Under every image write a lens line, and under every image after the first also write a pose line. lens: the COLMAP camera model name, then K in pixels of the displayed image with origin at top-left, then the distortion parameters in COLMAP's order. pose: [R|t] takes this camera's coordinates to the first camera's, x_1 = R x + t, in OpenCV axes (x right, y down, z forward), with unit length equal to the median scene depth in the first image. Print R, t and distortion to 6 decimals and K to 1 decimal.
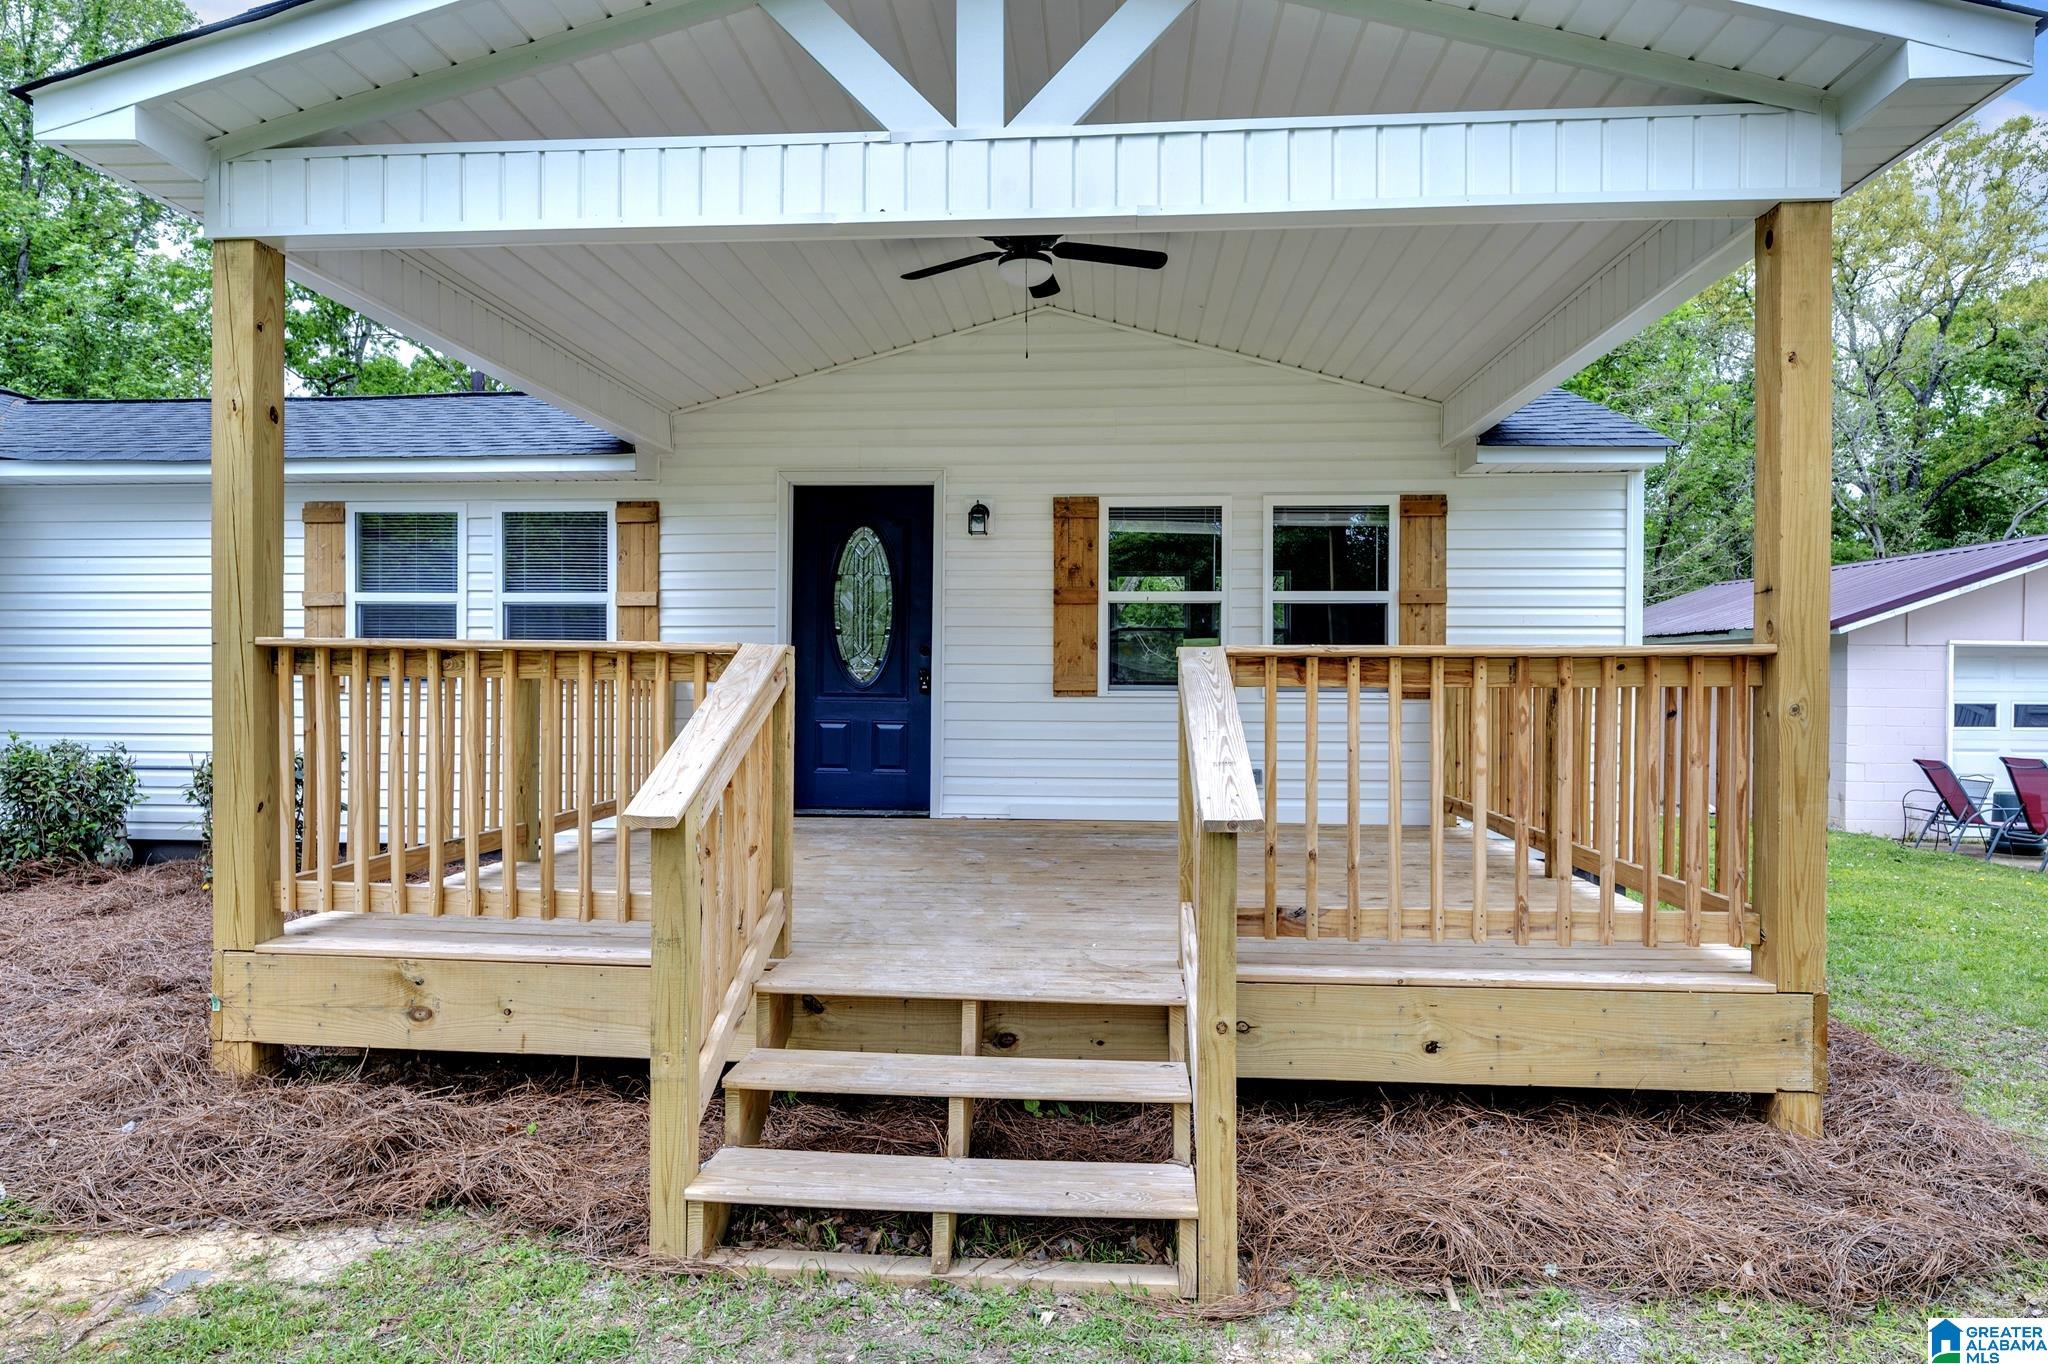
lens RADIAL K [[868.5, 0, 1024.0], [0, 868.5, 682.0], [0, 0, 1]] dist [-0.000068, 0.000023]
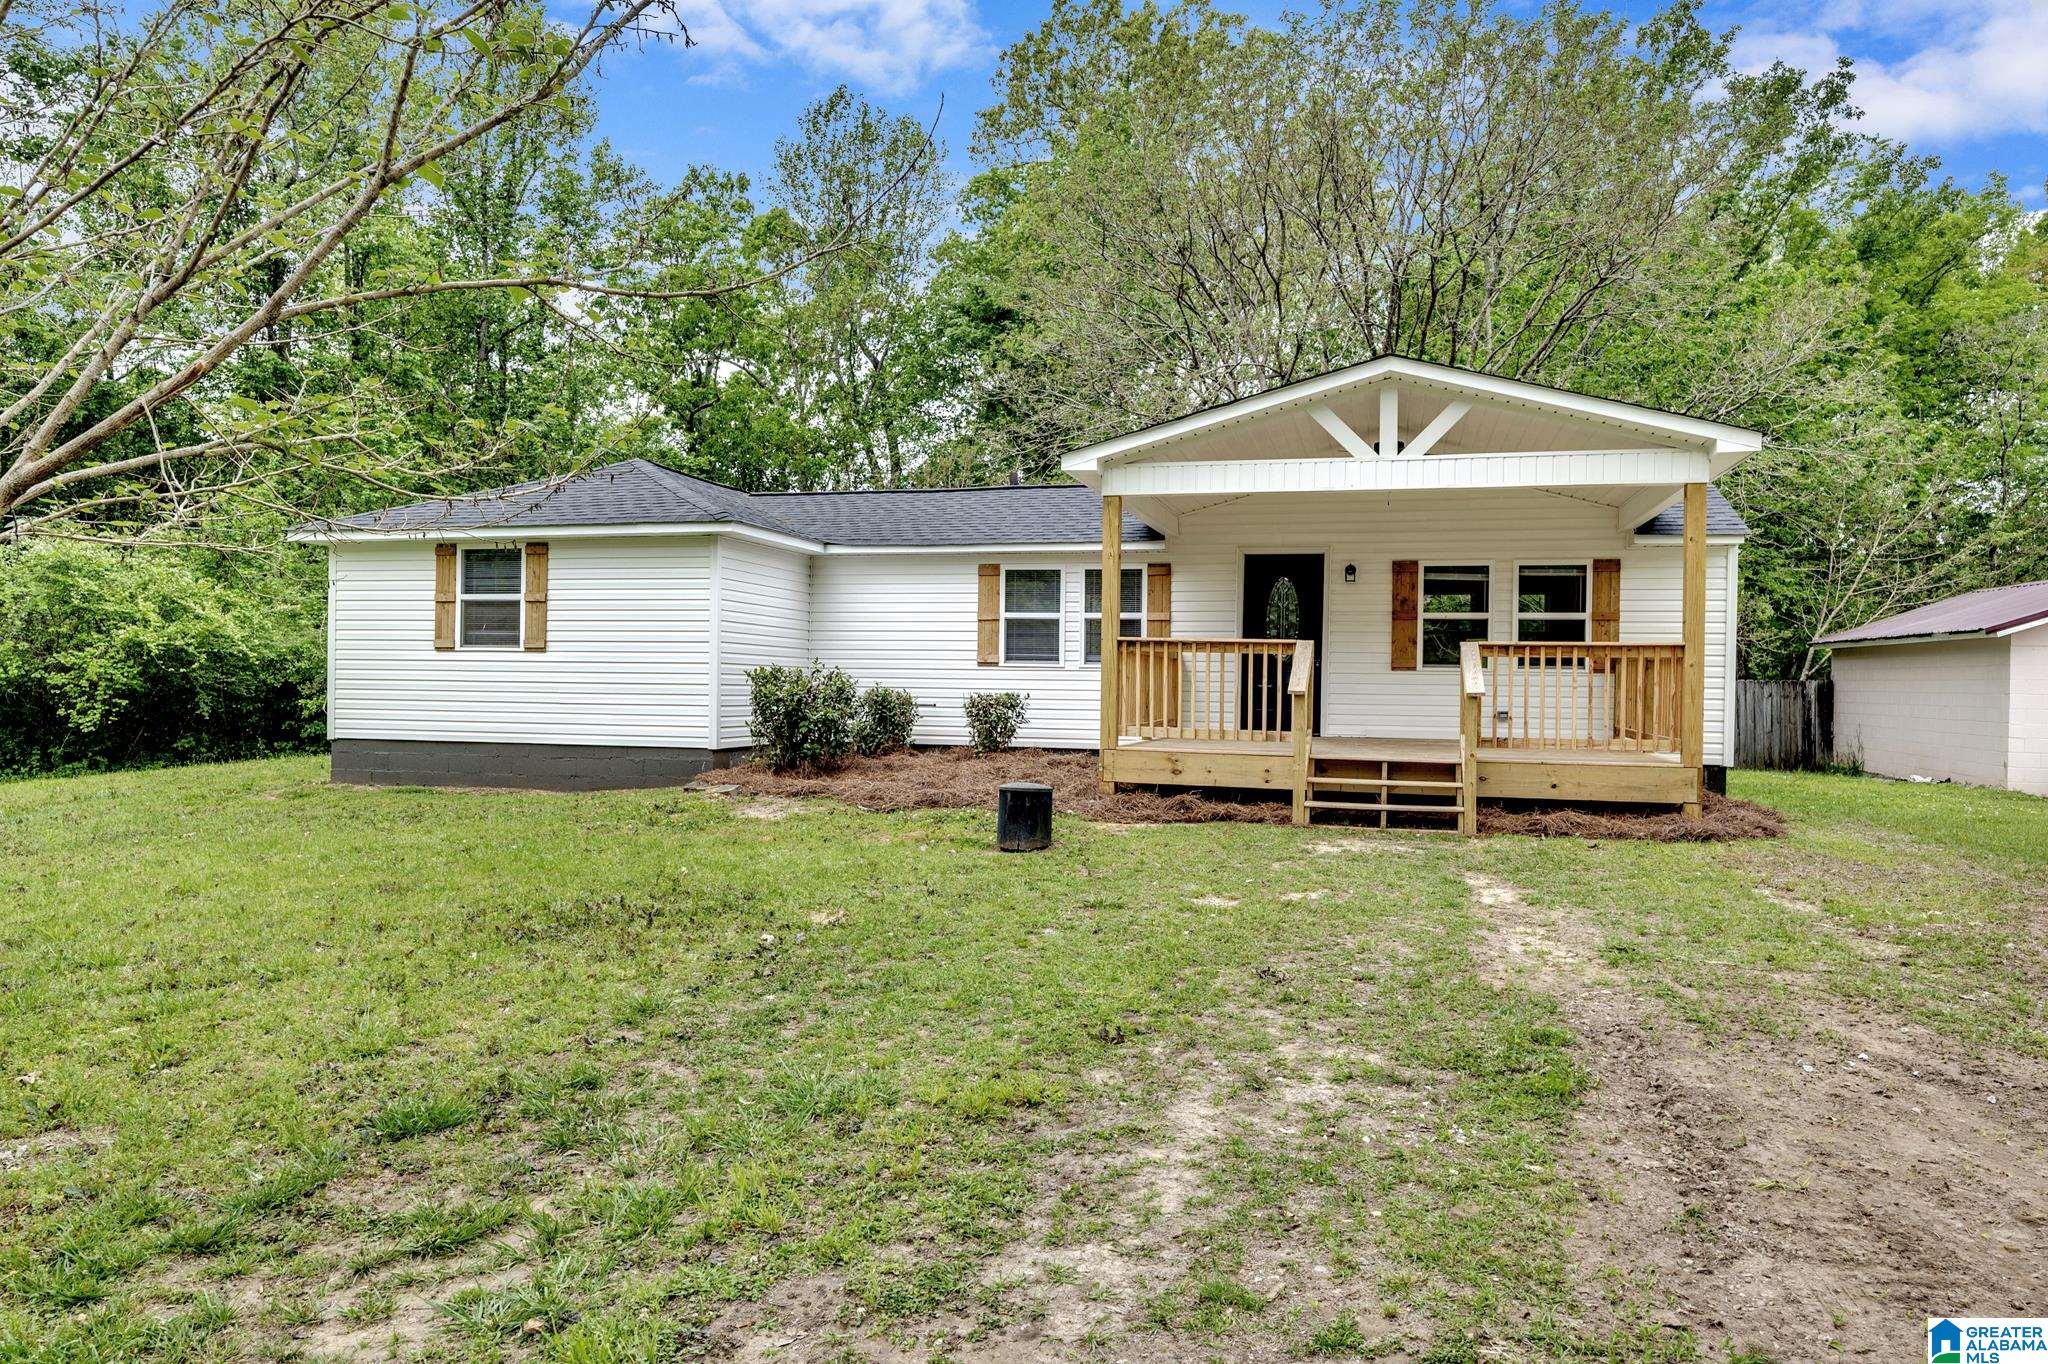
lens RADIAL K [[1168.2, 0, 1047.8], [0, 1168.2, 693.1], [0, 0, 1]] dist [-0.004622, -0.000751]
pose [[0.984829, 0.011594, -0.173139, -0.253182], [-0.011867, 0.999929, -0.000542, 0.074822], [0.173120, 0.002589, 0.984897, -1.550441]]
